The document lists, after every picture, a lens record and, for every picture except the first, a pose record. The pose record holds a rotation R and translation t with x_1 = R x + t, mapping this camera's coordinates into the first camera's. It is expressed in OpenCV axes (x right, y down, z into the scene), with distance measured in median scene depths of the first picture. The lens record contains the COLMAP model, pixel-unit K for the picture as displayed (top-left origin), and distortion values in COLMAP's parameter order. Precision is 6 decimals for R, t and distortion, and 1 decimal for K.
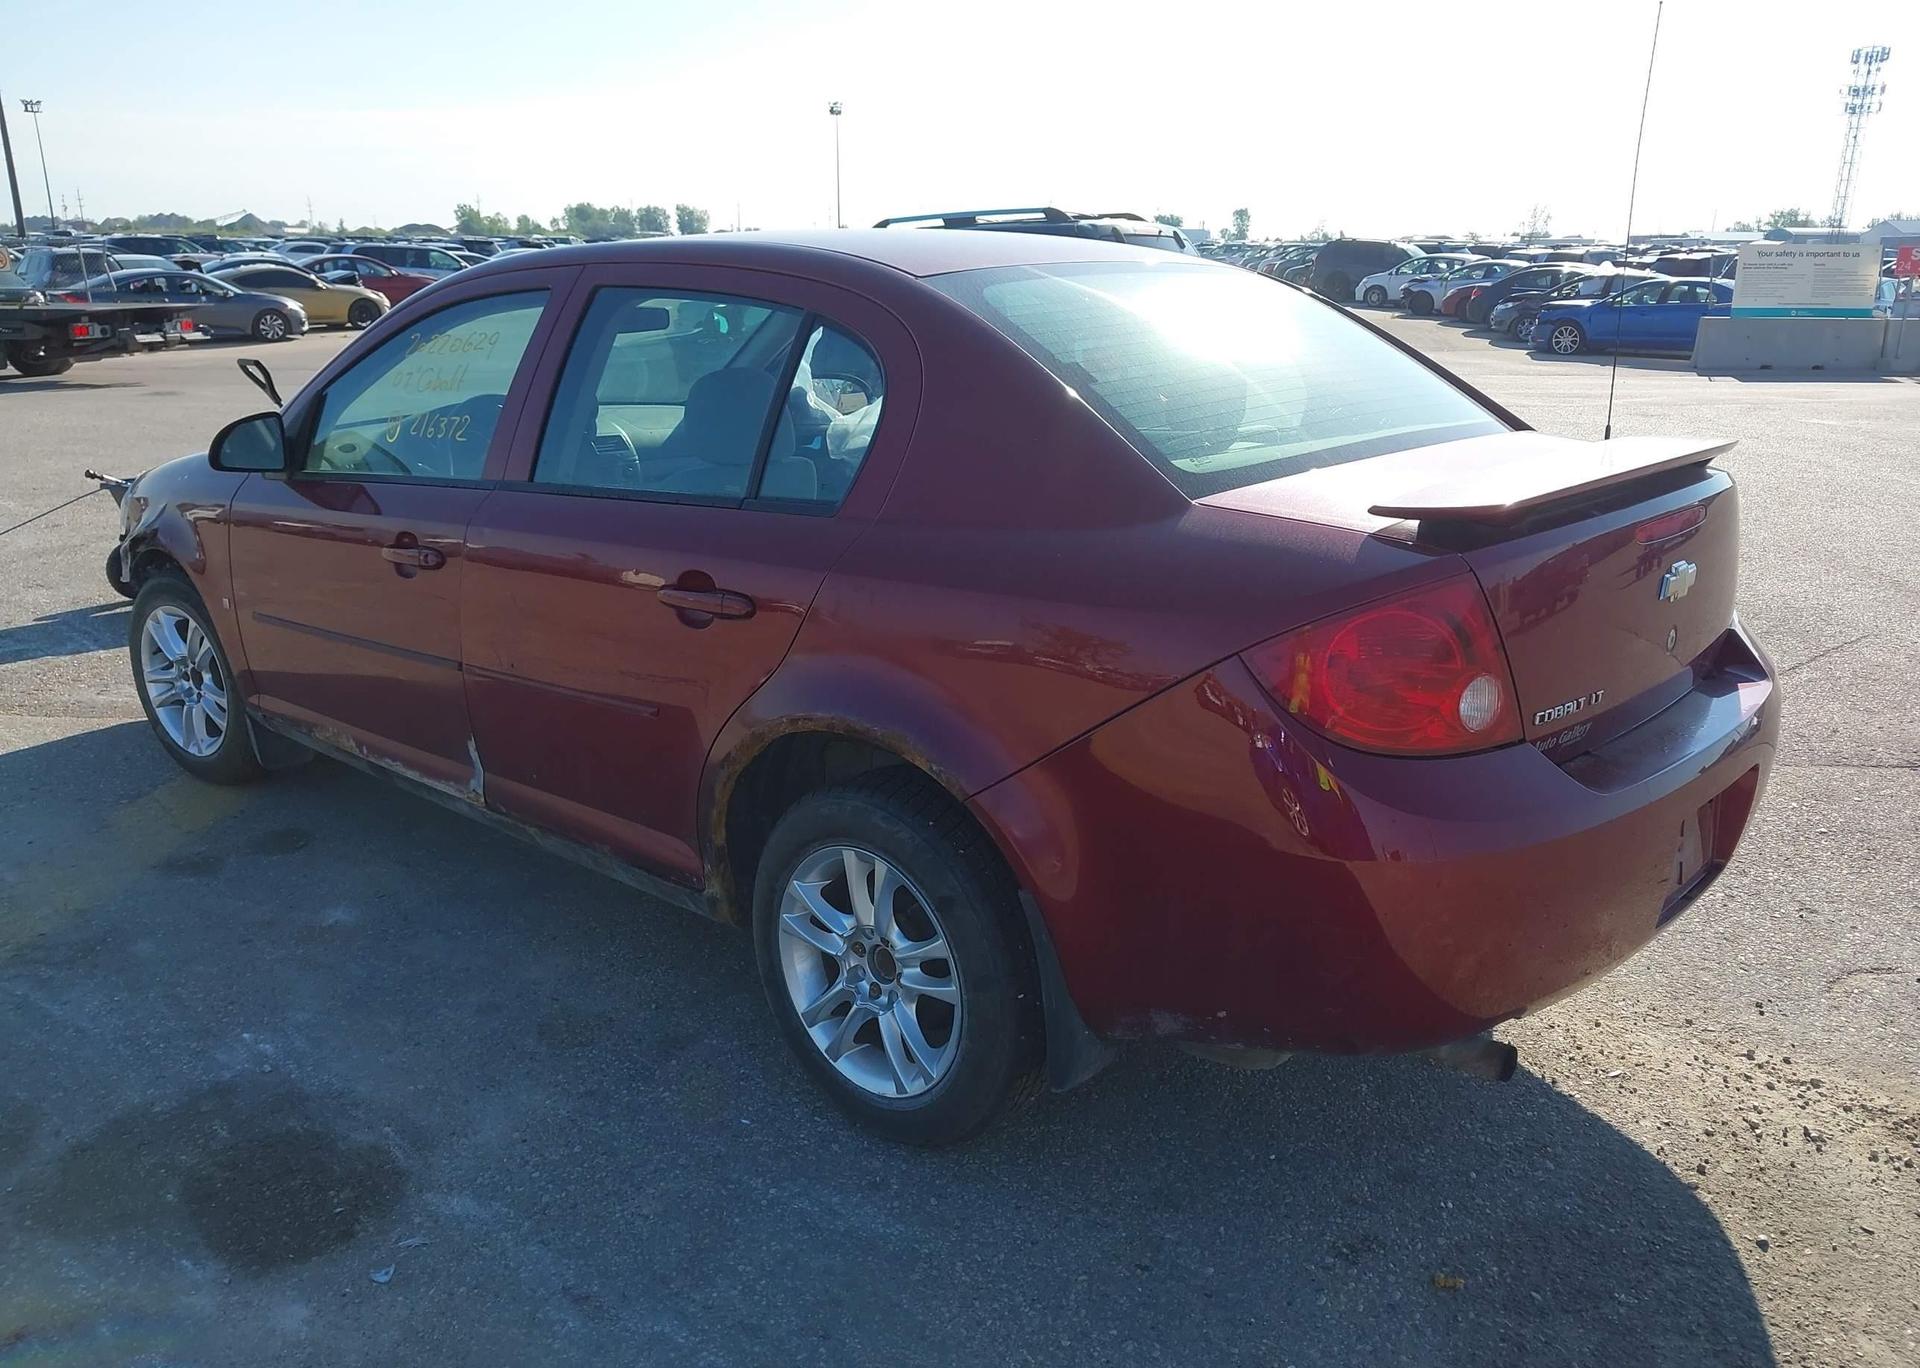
lens RADIAL K [[1545.3, 0, 916.3], [0, 1545.3, 677.0], [0, 0, 1]] dist [0.056245, -0.076664]
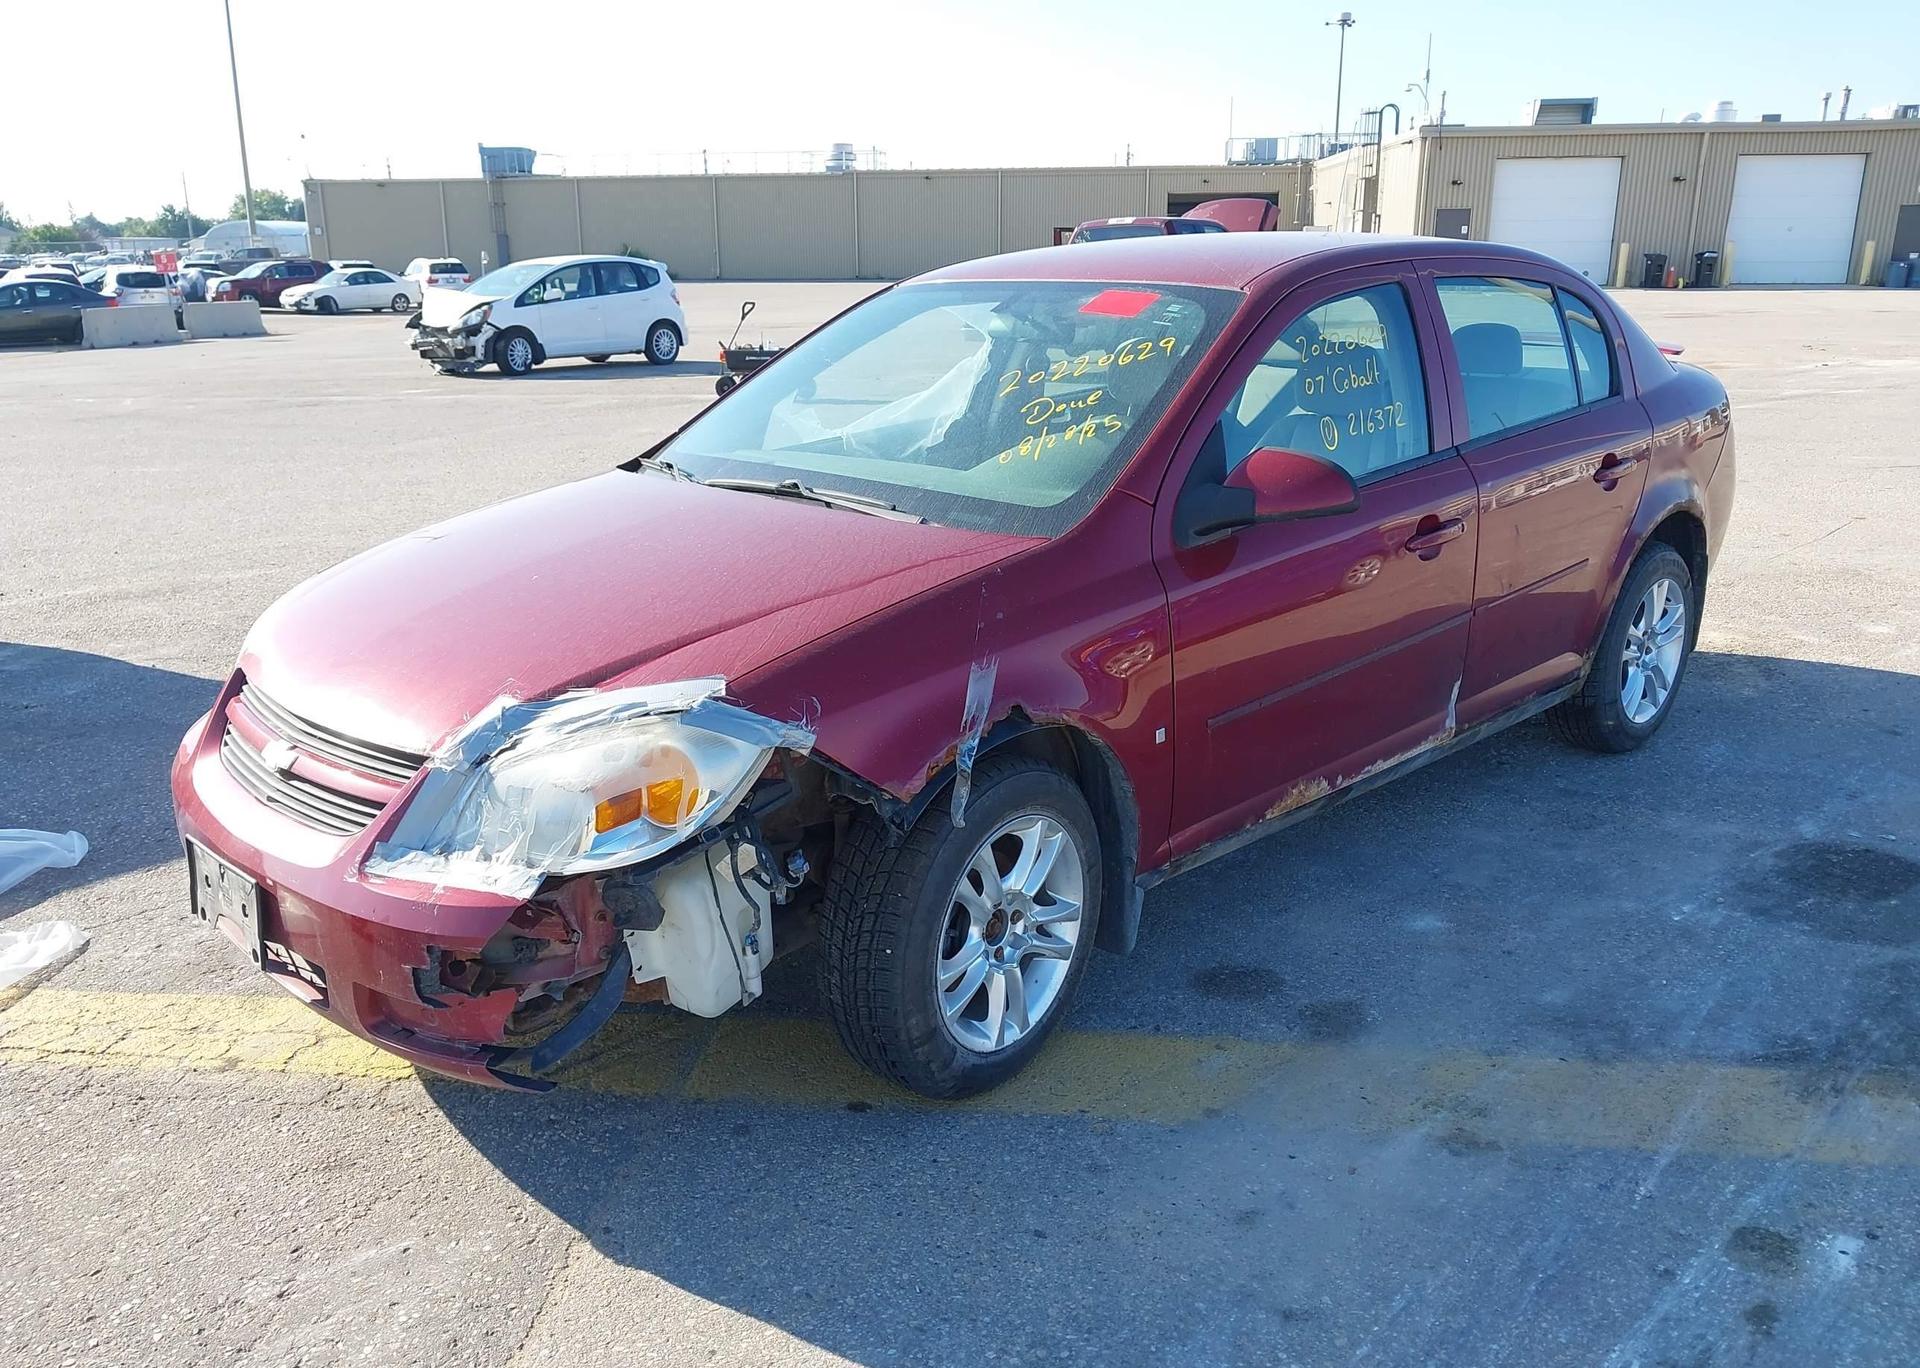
lens RADIAL K [[1565.5, 0, 960.0], [0, 1565.5, 684.0], [0, 0, 1]] dist [0.007497, -0.005880]
pose [[0.036744, -0.269019, 0.962434, -1.192975], [0.270863, 0.929713, 0.249532, -0.290019], [-0.961916, 0.251519, 0.107029, 1.047066]]
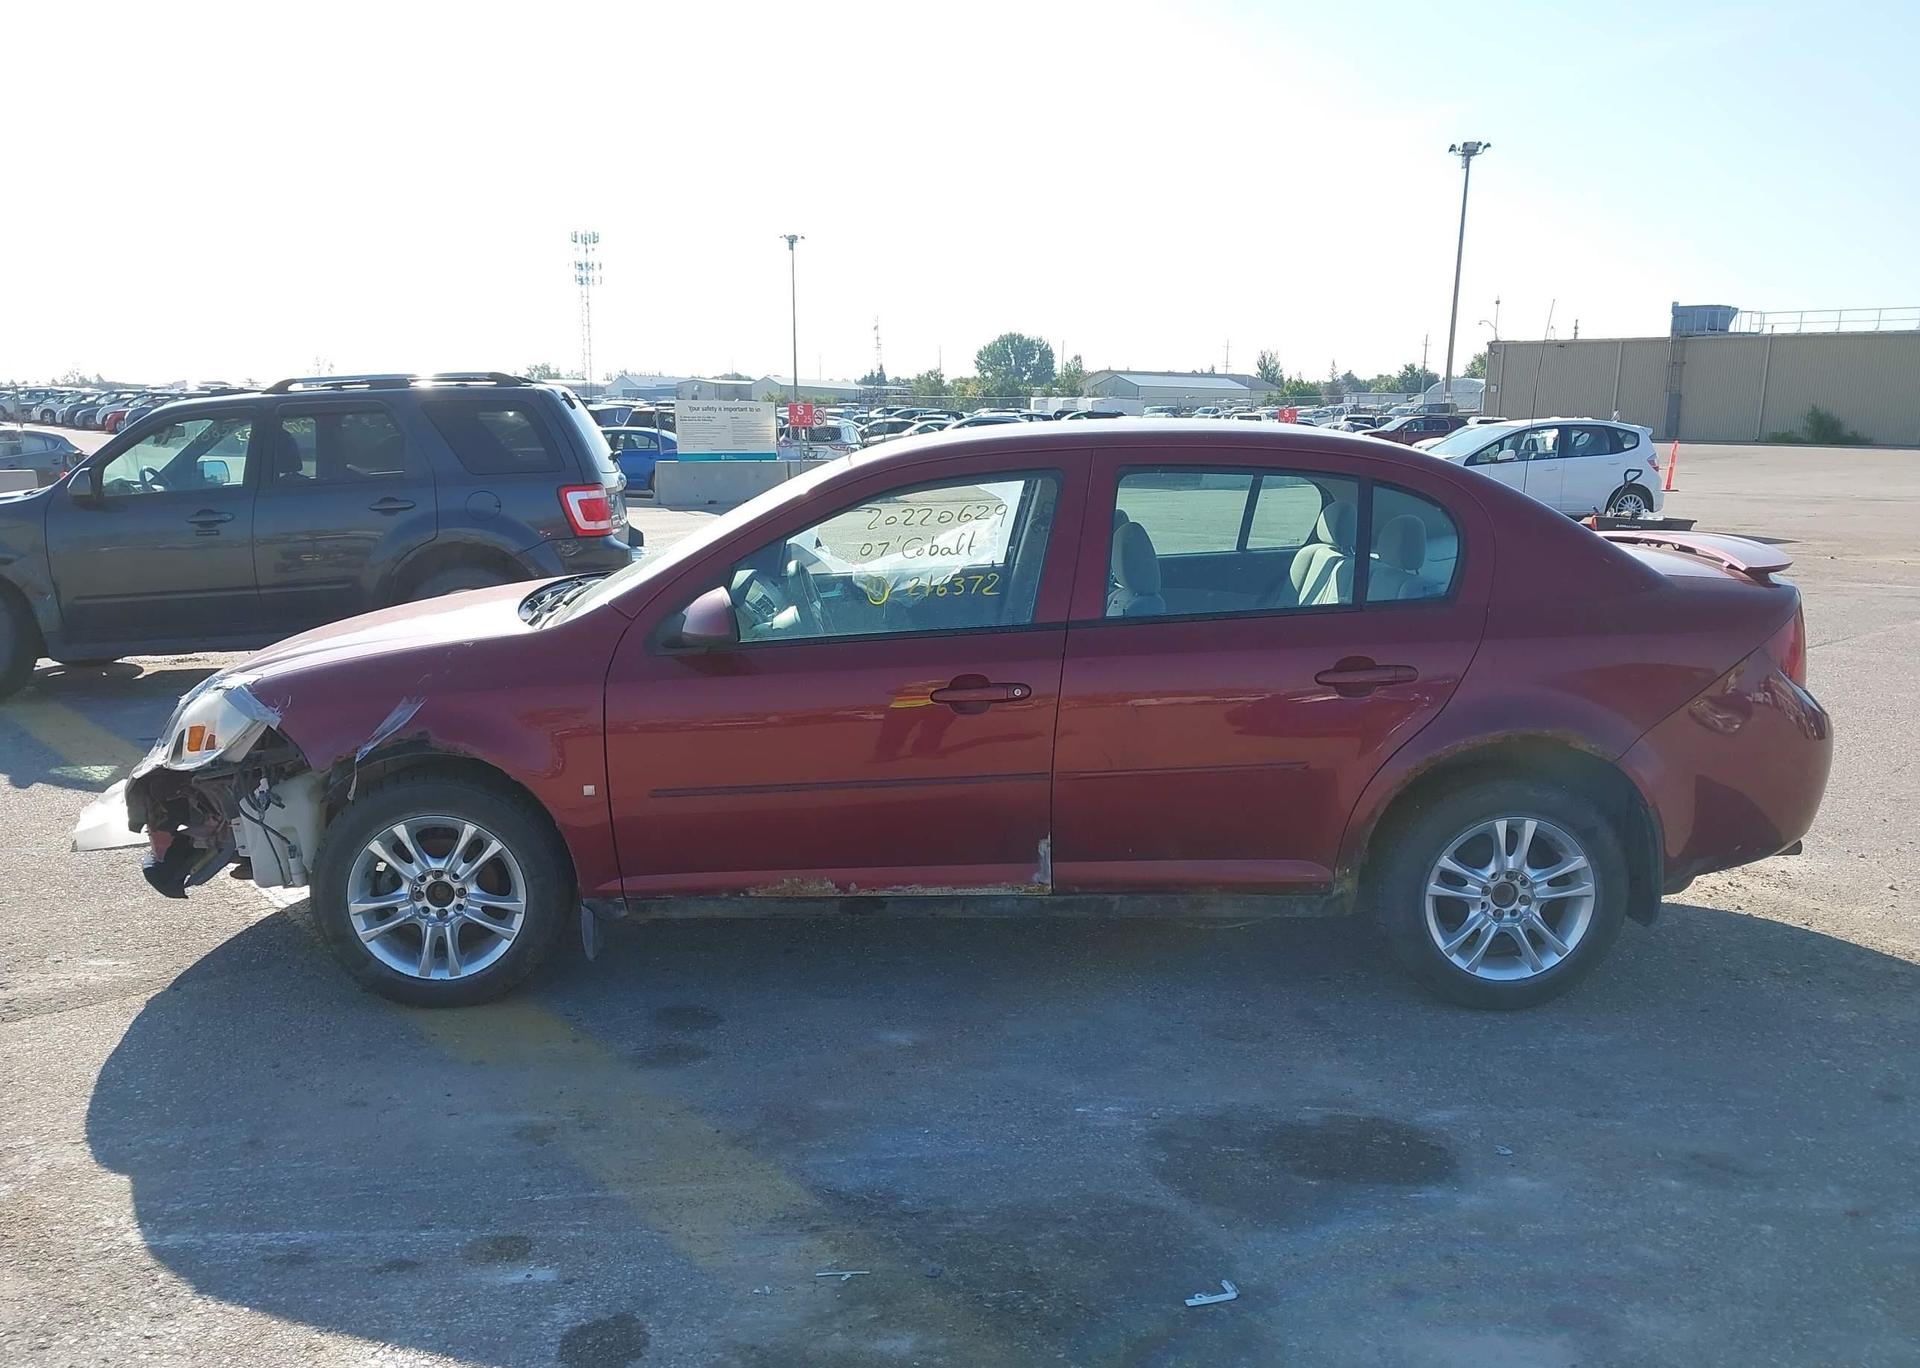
lens RADIAL K [[1568.7, 0, 937.2], [0, 1568.7, 661.7], [0, 0, 1]] dist [0.048433, -0.112783]
pose [[0.723835, -0.107214, 0.681593, -0.978910], [0.175012, 0.984076, -0.031065, -0.060060], [-0.667409, 0.141773, 0.731072, 0.137634]]
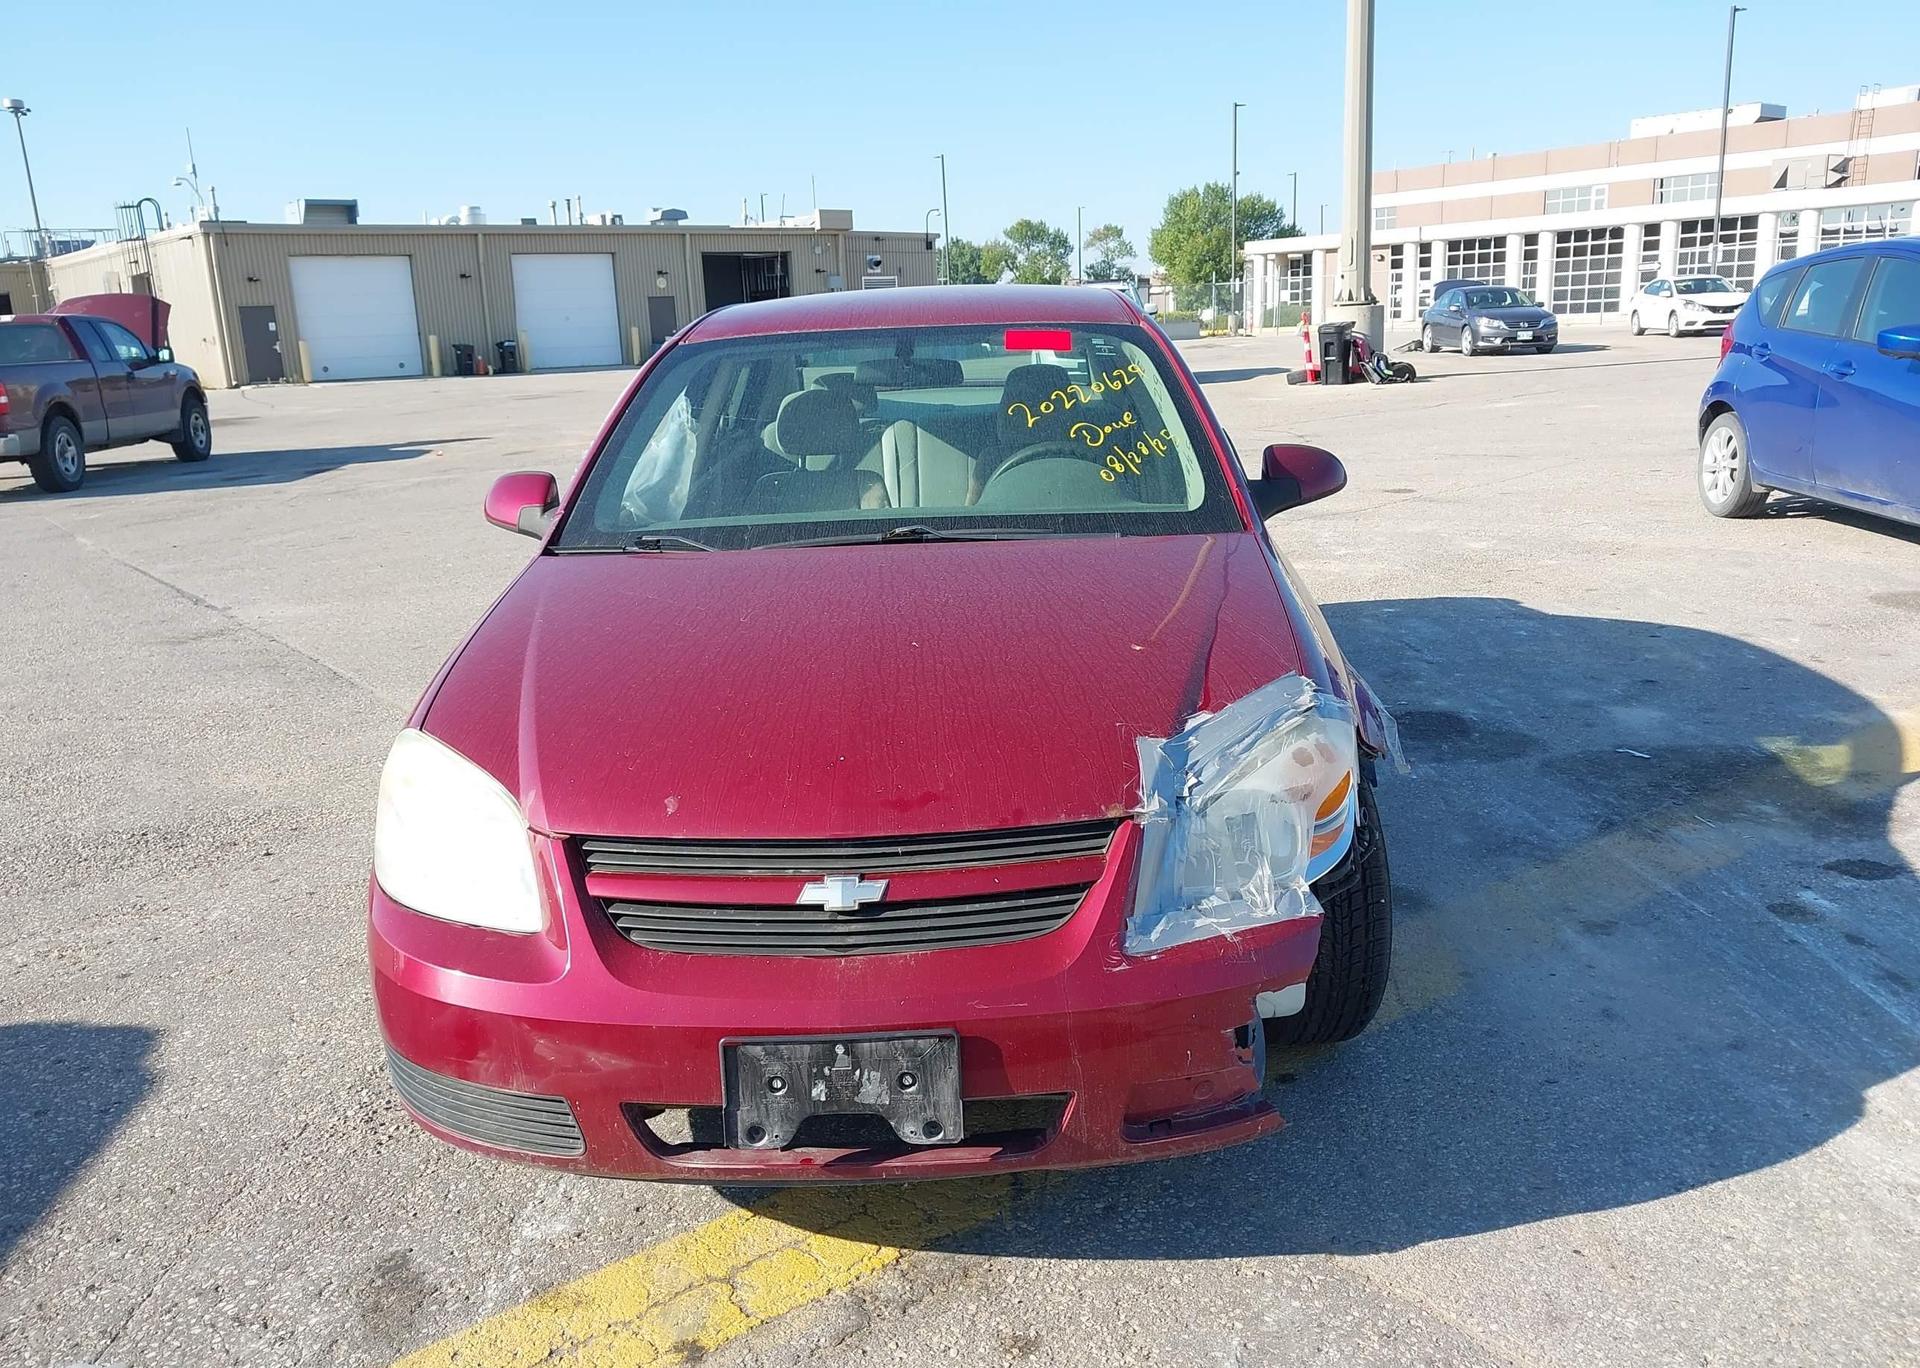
lens RADIAL K [[1541.0, 0, 981.0], [0, 1541.0, 686.6], [0, 0, 1]] dist [0.004362, 0.002376]
pose [[-0.678172, -0.146698, 0.720113, -0.962931], [0.231541, 0.887319, 0.398815, -0.444330], [-0.697475, 0.437201, -0.567788, 1.668679]]
